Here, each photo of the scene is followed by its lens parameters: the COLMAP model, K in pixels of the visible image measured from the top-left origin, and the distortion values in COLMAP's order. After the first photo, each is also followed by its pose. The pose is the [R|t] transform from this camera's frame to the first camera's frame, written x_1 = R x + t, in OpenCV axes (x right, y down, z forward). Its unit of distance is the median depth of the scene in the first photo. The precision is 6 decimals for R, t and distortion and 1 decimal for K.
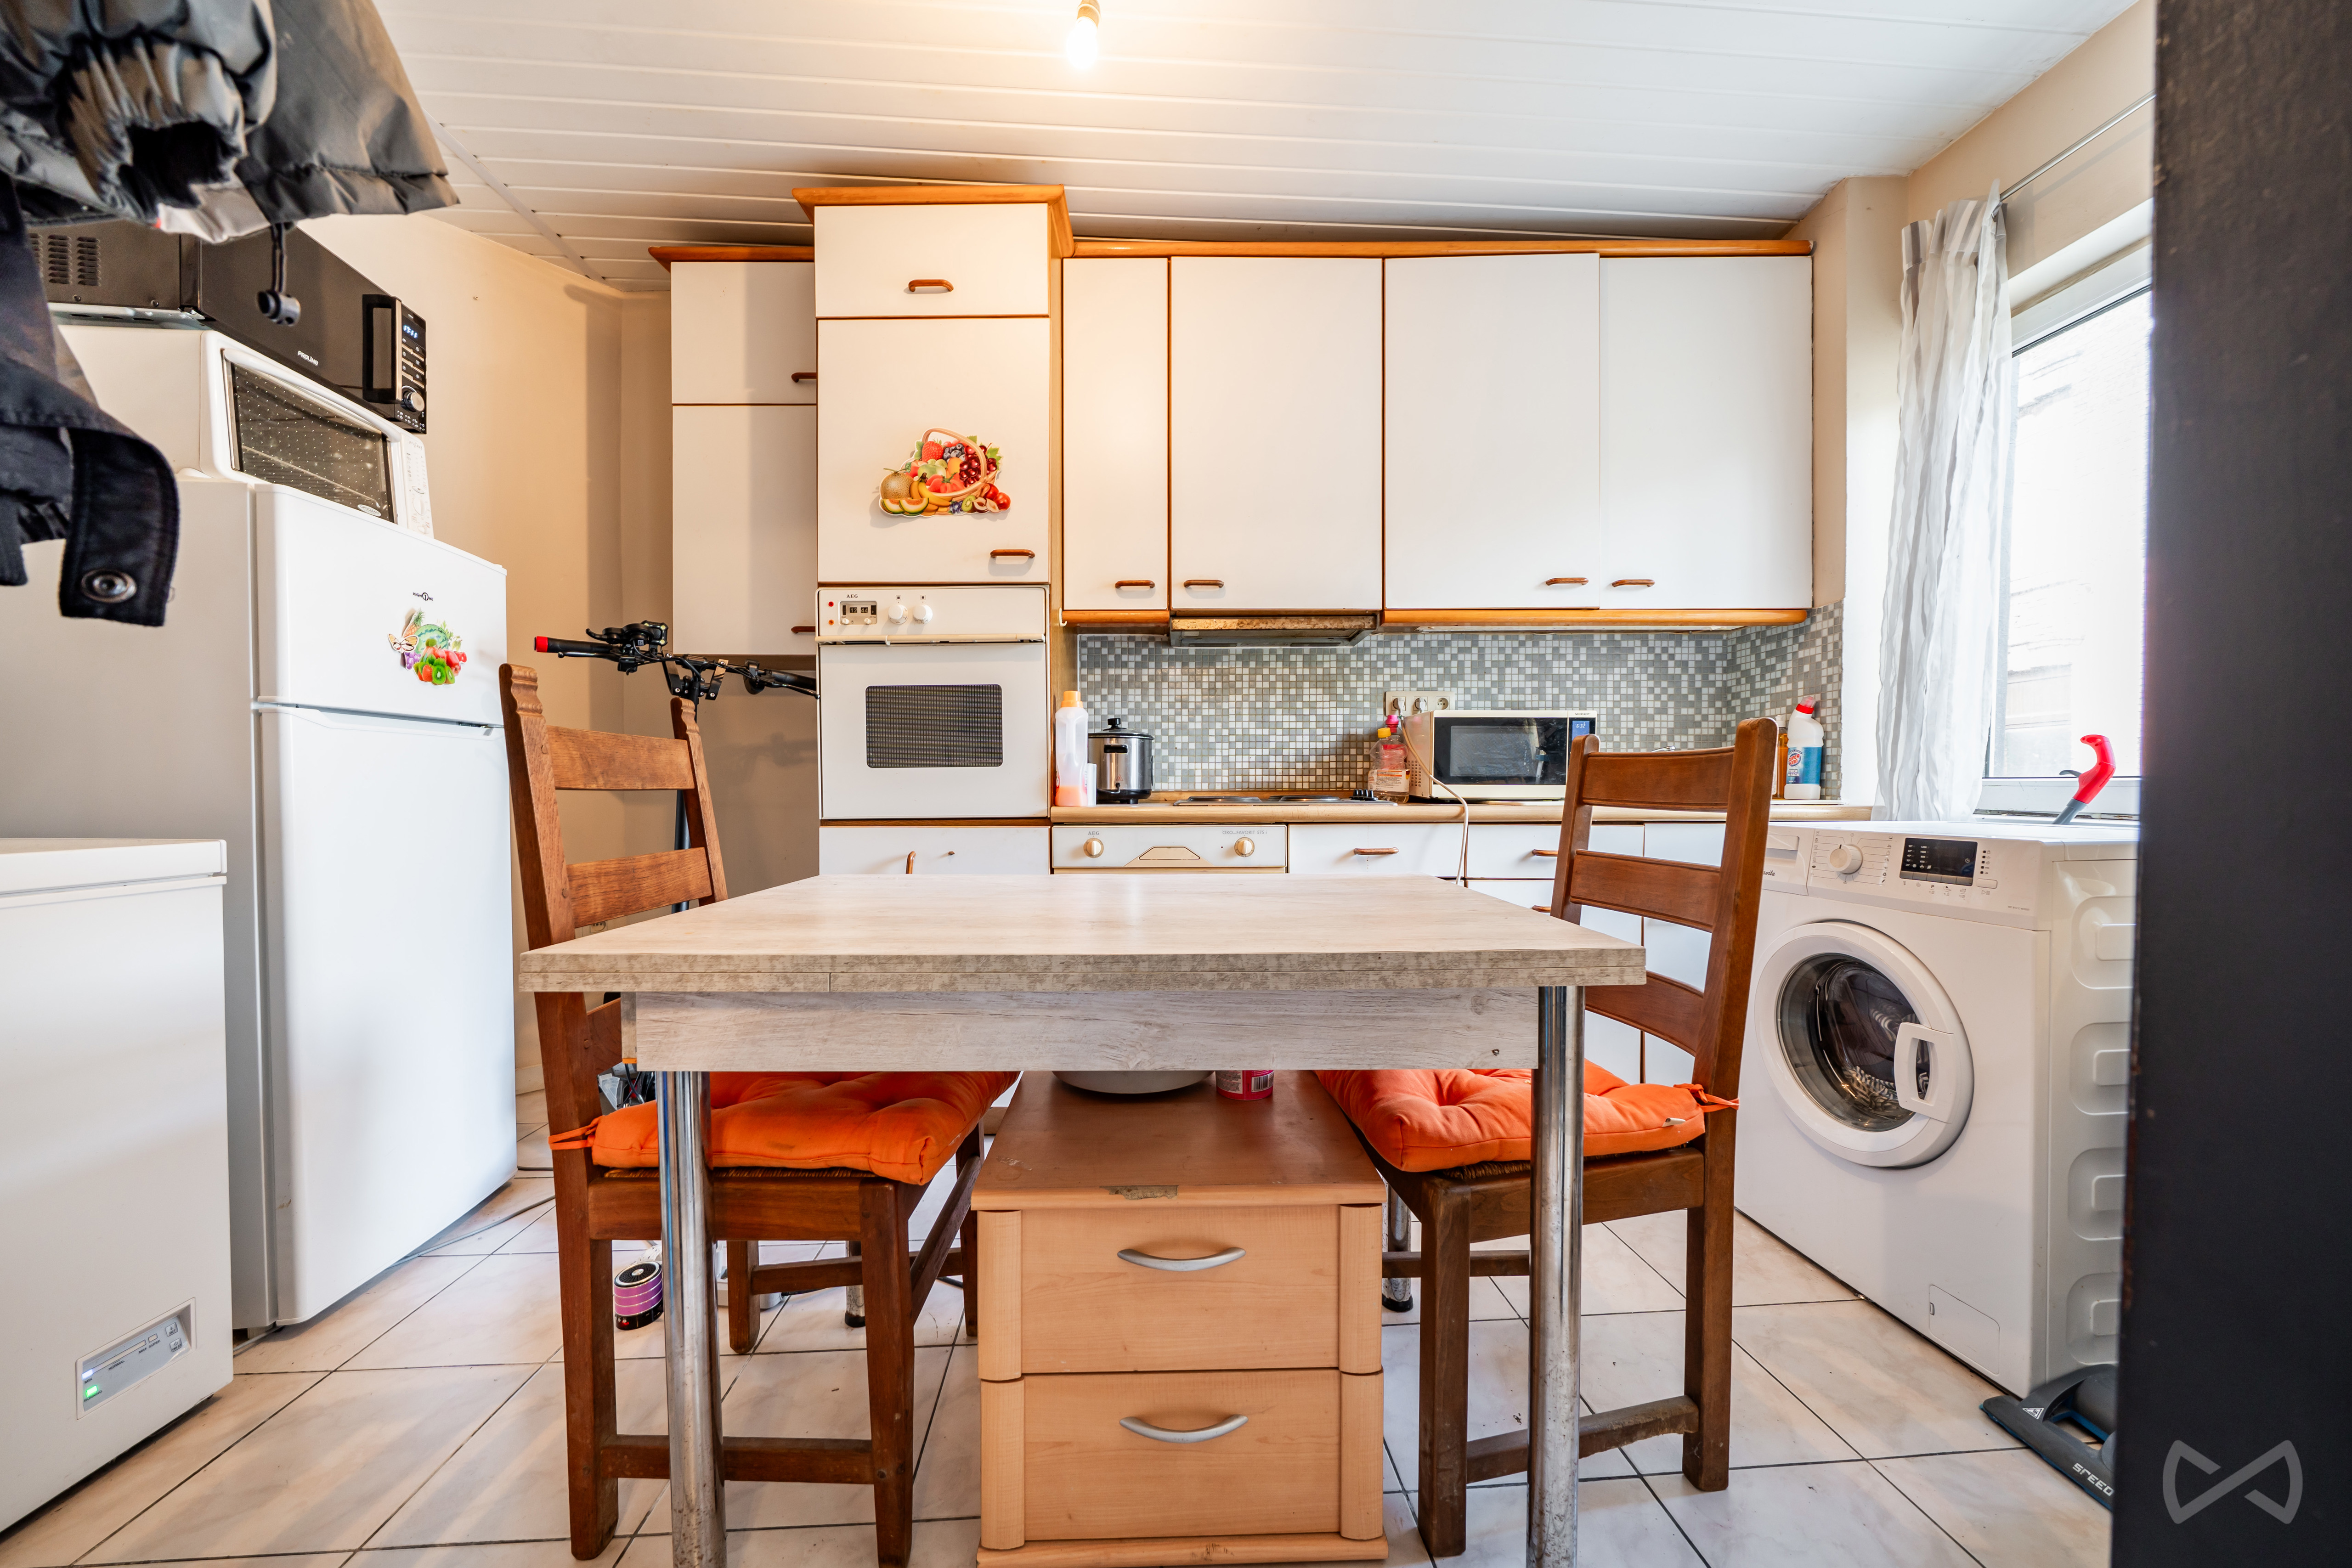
lens RADIAL K [[812.6, 0, 1174.2], [0, 812.6, 793.9], [0, 0, 1]] dist [-0.007432, 0.001170]
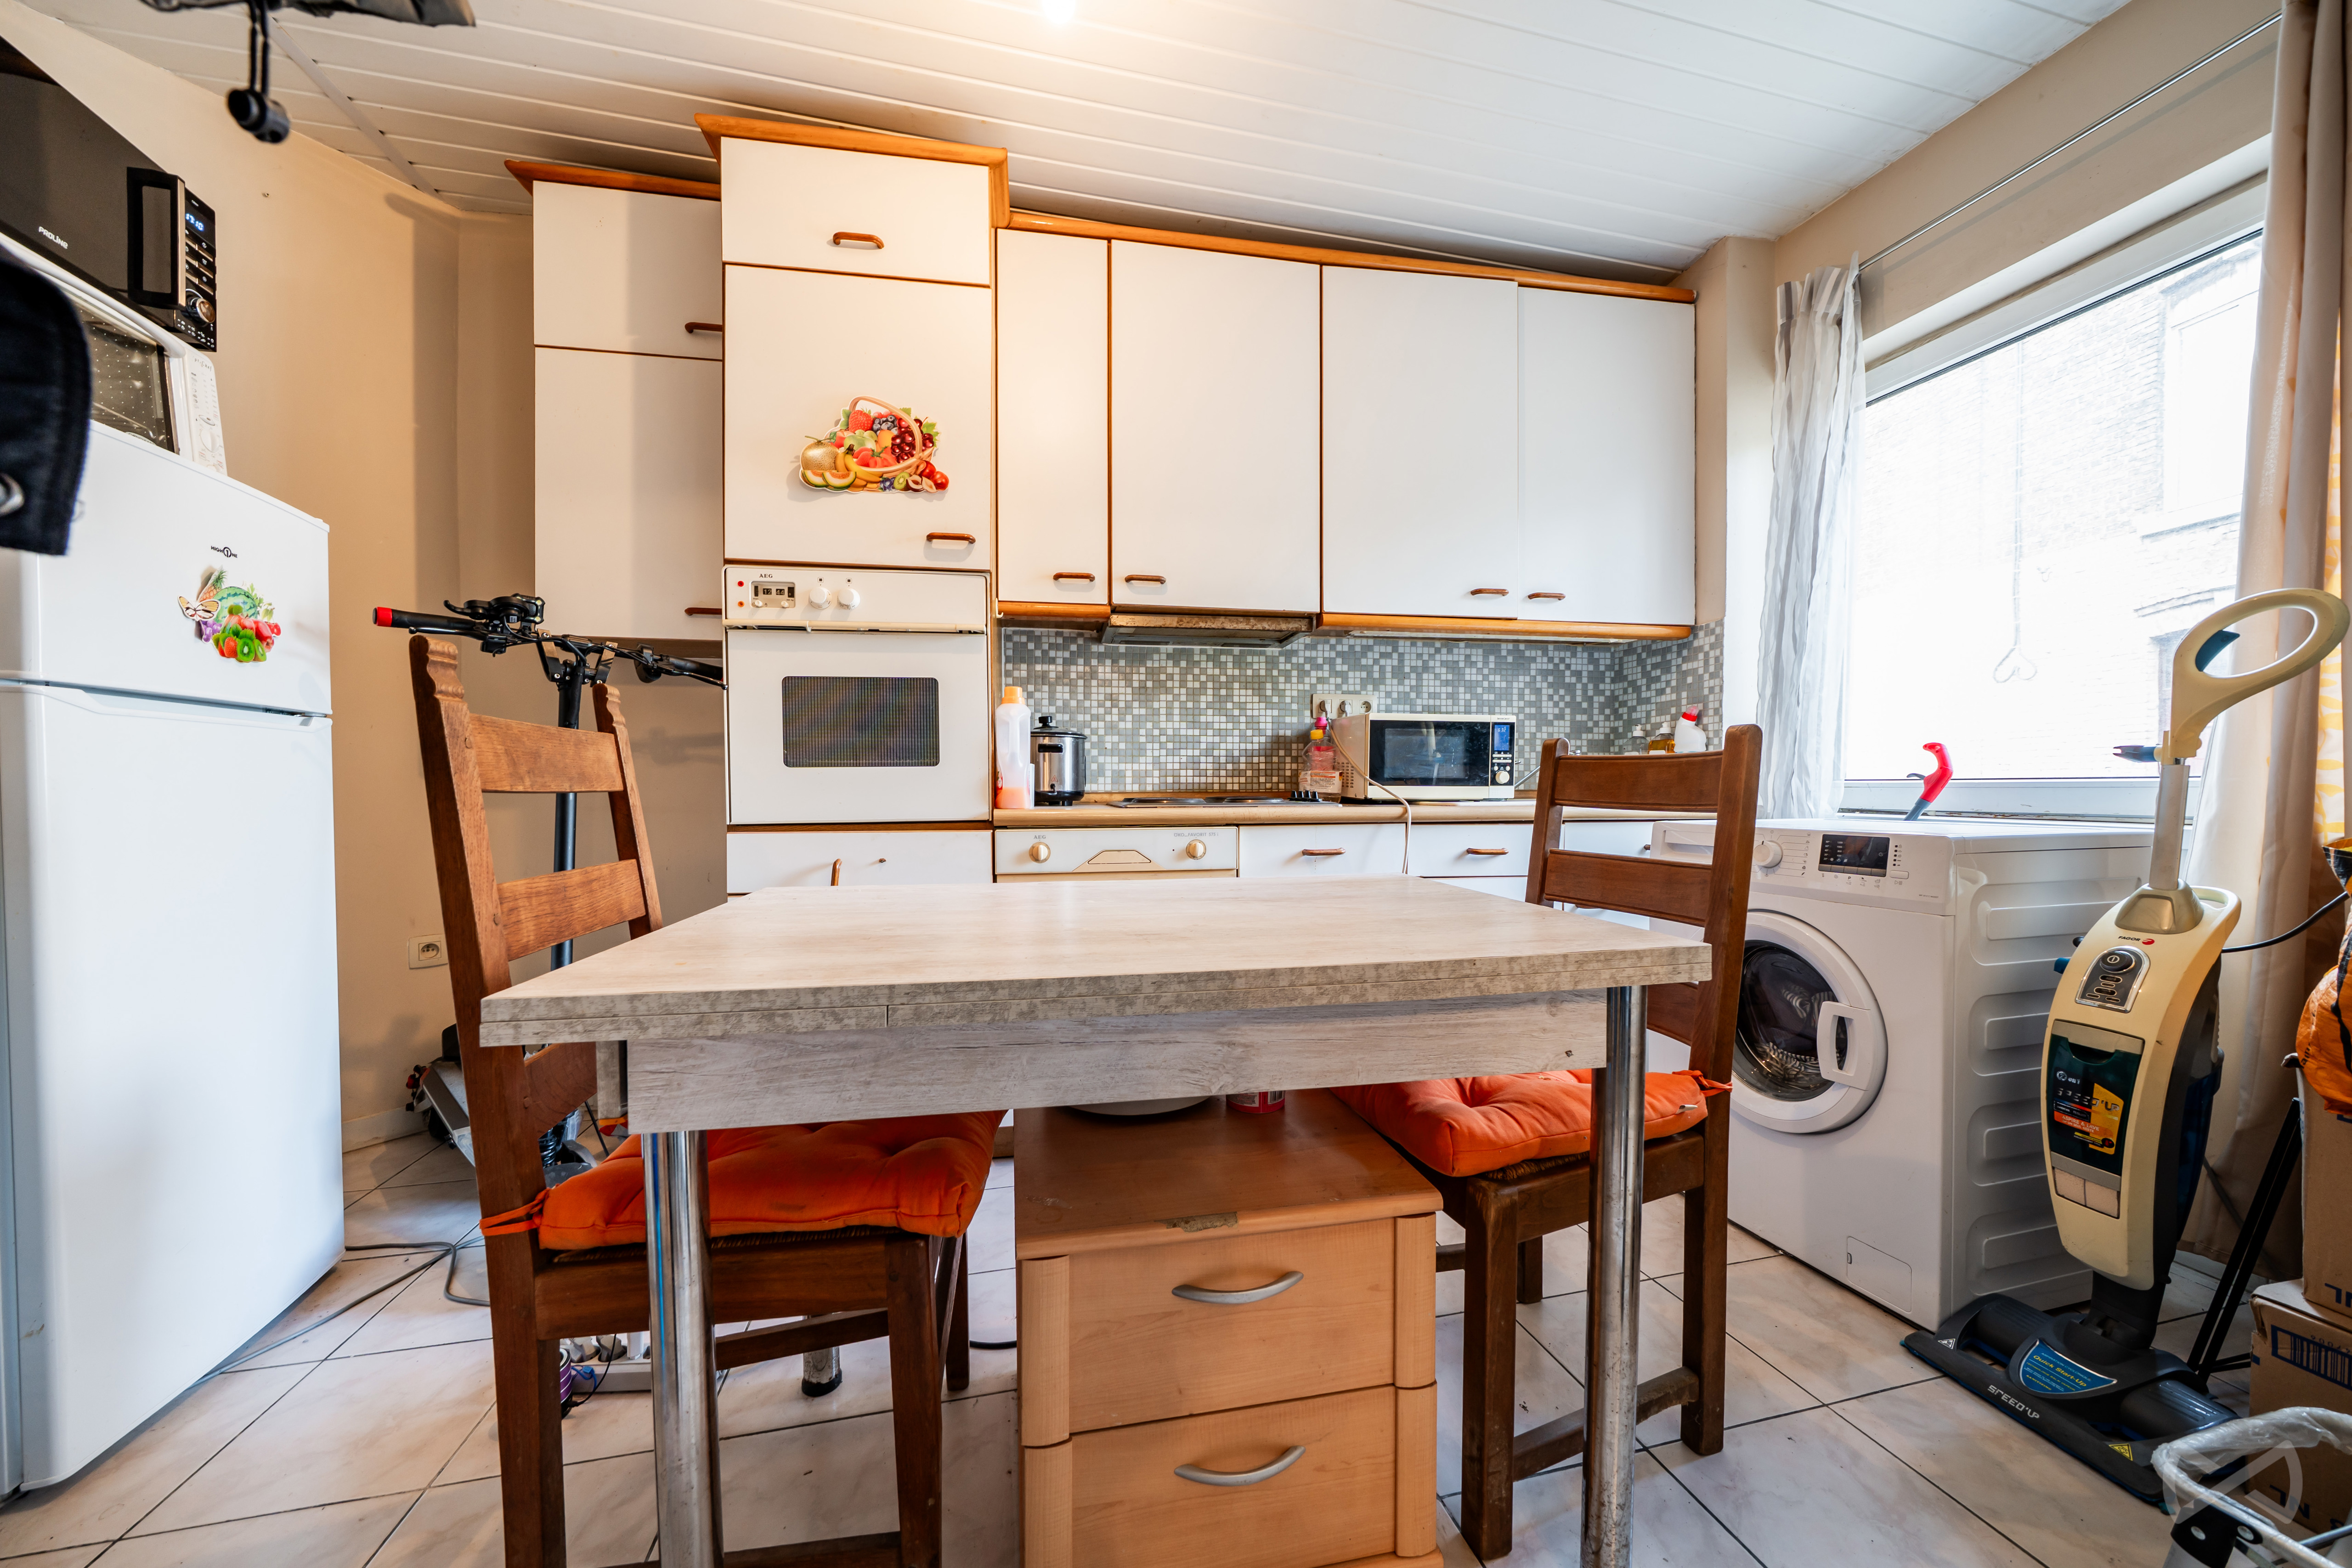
lens RADIAL K [[812.6, 0, 1176.0], [0, 812.6, 794.4], [0, 0, 1]] dist [-0.007432, 0.001170]
pose [[0.985652, -0.001587, 0.168782, -0.150162], [0.001612, 0.999999, -0.000009, -0.001455], [-0.168782, 0.000281, 0.985653, 0.056318]]
